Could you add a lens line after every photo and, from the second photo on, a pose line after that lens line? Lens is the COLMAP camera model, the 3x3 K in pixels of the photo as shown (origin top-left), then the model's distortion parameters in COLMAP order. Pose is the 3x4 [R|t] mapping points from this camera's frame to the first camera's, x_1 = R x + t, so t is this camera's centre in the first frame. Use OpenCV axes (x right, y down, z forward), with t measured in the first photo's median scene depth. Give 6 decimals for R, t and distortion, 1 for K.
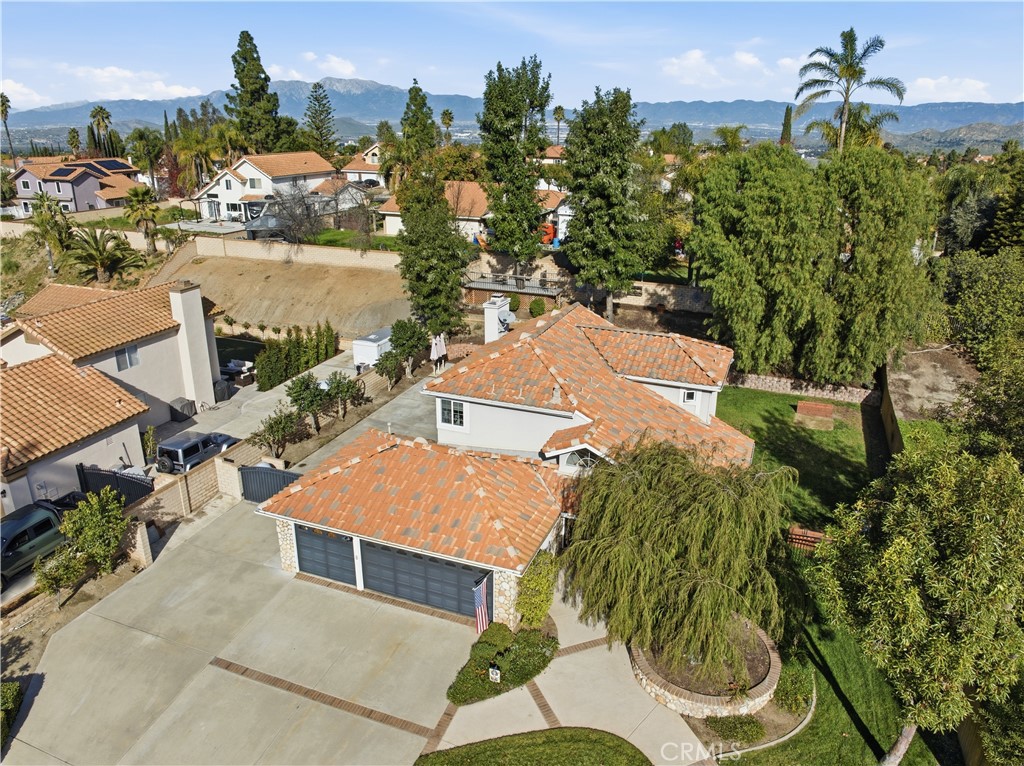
lens RADIAL K [[720.4, 0, 514.2], [0, 720.4, 385.6], [0, 0, 1]] dist [-0.044509, 0.004792]
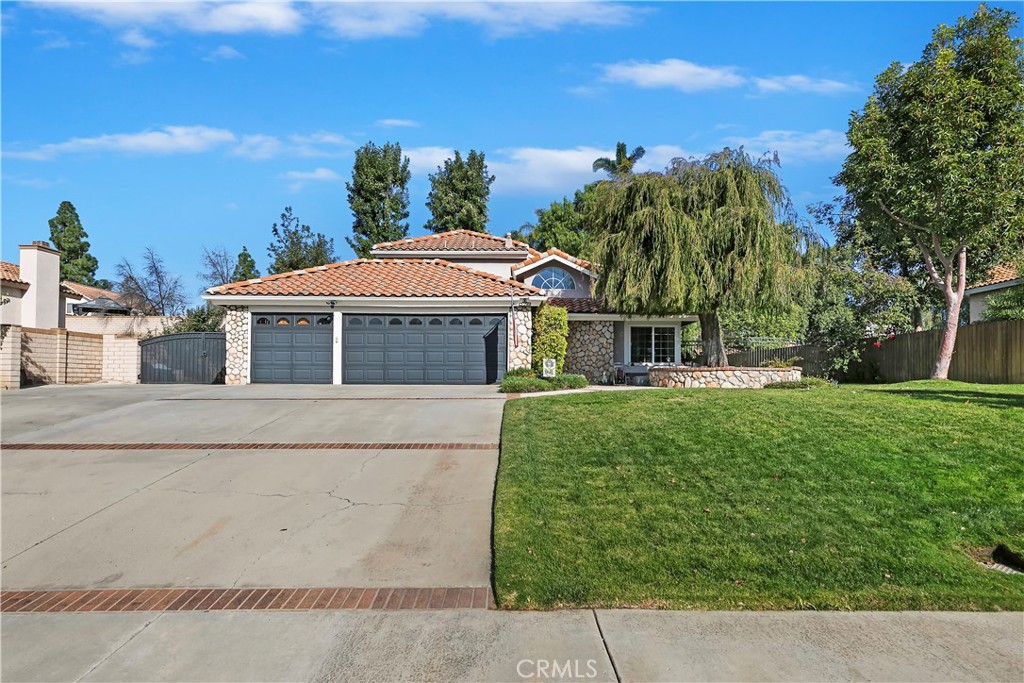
lens RADIAL K [[592.4, 0, 517.4], [0, 592.4, 369.4], [0, 0, 1]] dist [0.003830, 0.005628]
pose [[0.932457, 0.003435, 0.361264, -0.178814], [0.129551, 0.930274, -0.343229, 0.355730], [-0.337254, 0.366849, 0.866996, 0.207572]]
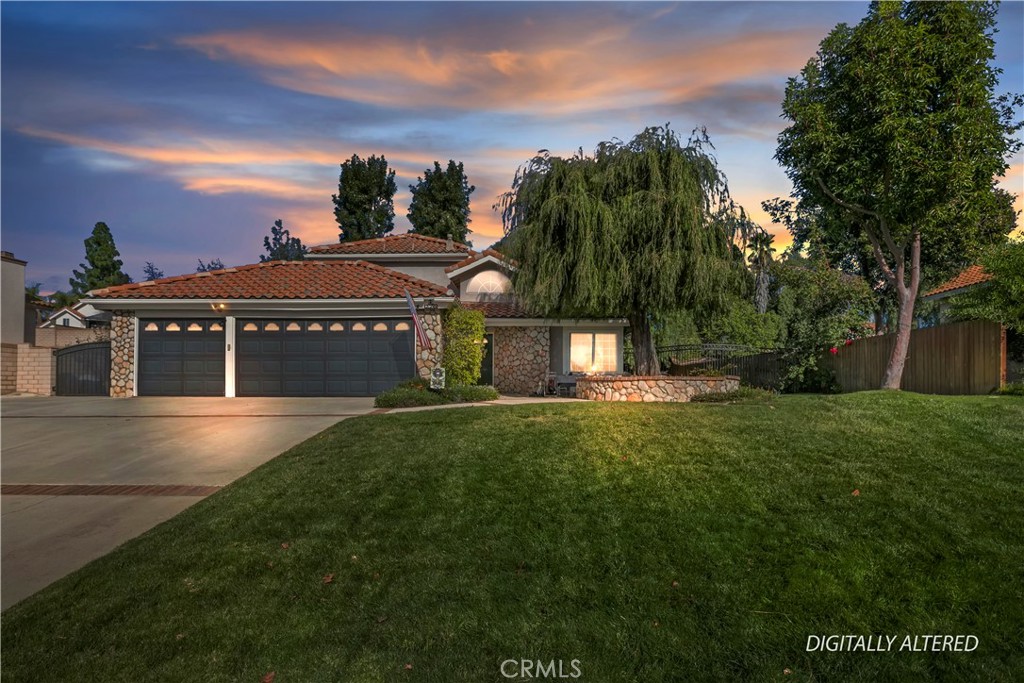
lens RADIAL K [[542.1, 0, 524.1], [0, 542.1, 388.8], [0, 0, 1]] dist [-0.006019, -0.001203]
pose [[0.941029, -0.006179, 0.338270, -0.074946], [0.123139, 0.937512, -0.325434, 0.336843], [-0.315122, 0.347897, 0.882987, 0.250189]]
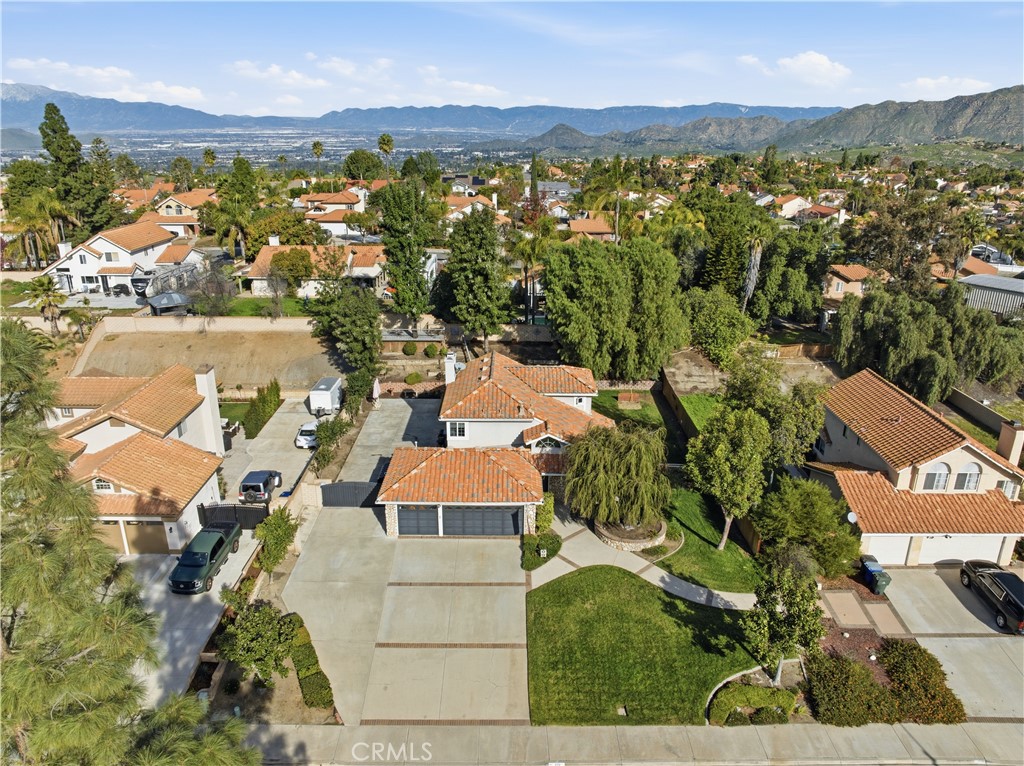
lens RADIAL K [[720.4, 0, 514.2], [0, 720.4, 385.6], [0, 0, 1]] dist [-0.044509, 0.004792]
pose [[0.931652, -0.126671, 0.340557, -0.397476], [0.129144, 0.991505, 0.015497, -0.055408], [-0.339627, 0.029544, 0.940096, -0.477665]]
